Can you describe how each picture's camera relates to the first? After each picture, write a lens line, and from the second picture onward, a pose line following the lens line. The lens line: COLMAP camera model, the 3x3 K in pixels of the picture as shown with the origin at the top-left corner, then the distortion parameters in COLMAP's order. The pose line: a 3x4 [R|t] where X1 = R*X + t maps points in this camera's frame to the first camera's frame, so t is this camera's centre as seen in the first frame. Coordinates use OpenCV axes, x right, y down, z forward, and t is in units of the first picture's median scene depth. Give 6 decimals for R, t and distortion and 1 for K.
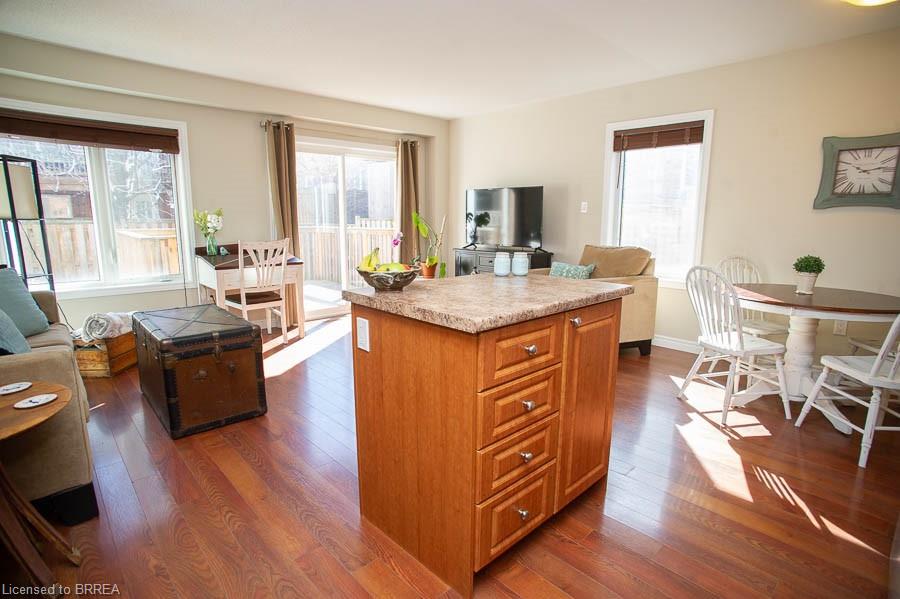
lens RADIAL K [[463.2, 0, 446.7], [0, 463.2, 298.7], [0, 0, 1]] dist [-0.089154, 0.051909]
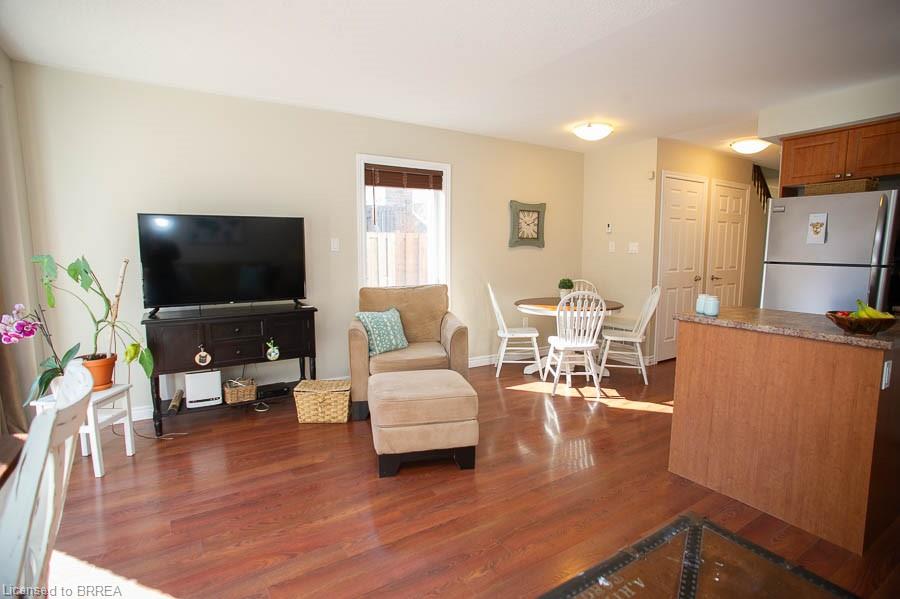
lens RADIAL K [[463.2, 0, 446.7], [0, 463.2, 298.7], [0, 0, 1]] dist [-0.089154, 0.051909]
pose [[0.193986, -0.112769, 0.974501, -0.762529], [0.168445, 0.982447, 0.080157, -0.201024], [-0.966435, 0.148600, 0.209576, 0.952294]]
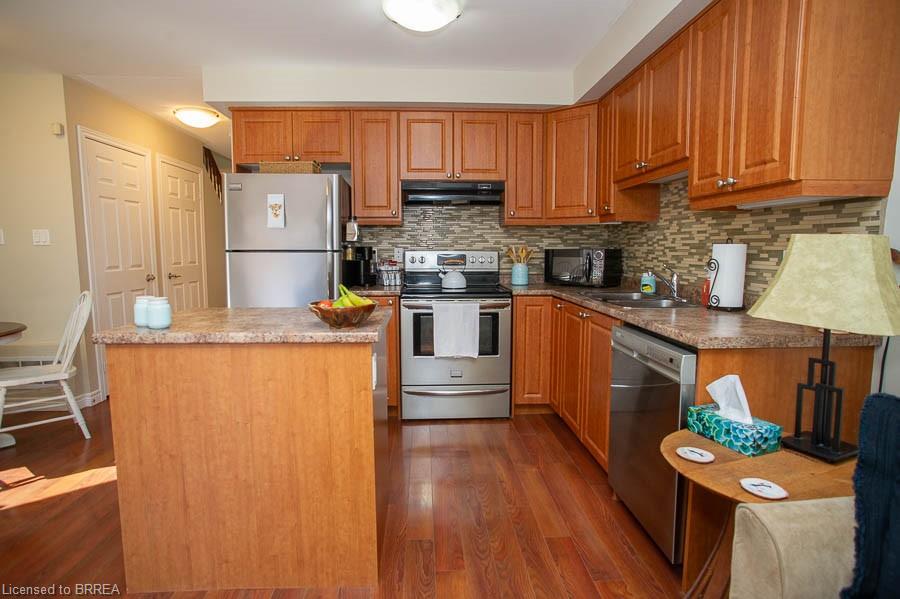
lens RADIAL K [[463.2, 0, 446.7], [0, 463.2, 298.7], [0, 0, 1]] dist [-0.089154, 0.051909]
pose [[-0.765380, -0.070810, 0.639671, -0.473397], [0.109127, 0.965257, 0.237424, -0.147587], [-0.634259, 0.251524, -0.731061, 0.832850]]
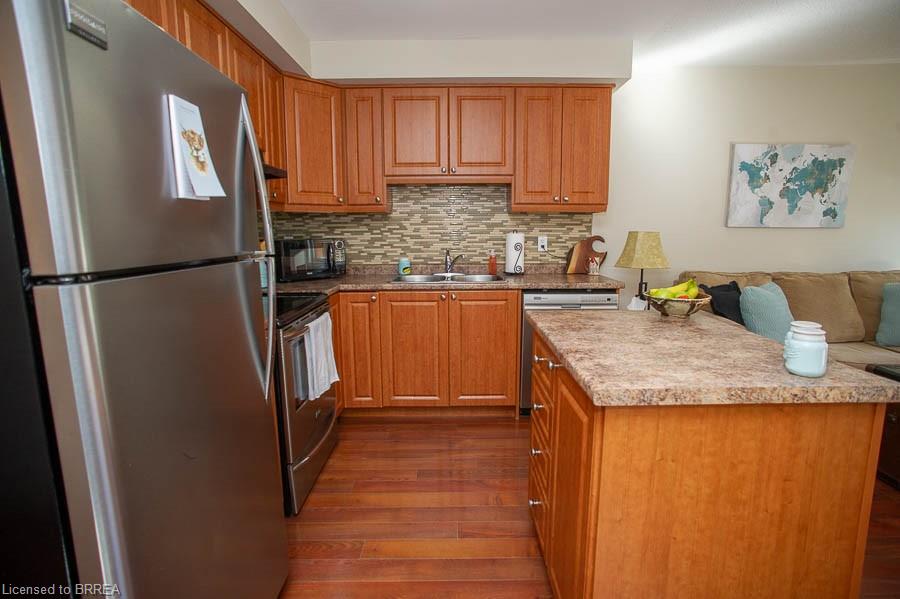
lens RADIAL K [[463.2, 0, 446.7], [0, 463.2, 298.7], [0, 0, 1]] dist [-0.089154, 0.051909]
pose [[-0.695427, 0.110564, -0.710040, 0.511432], [-0.118679, 0.956853, 0.265233, -0.143933], [0.708729, 0.268717, -0.652300, 0.701083]]
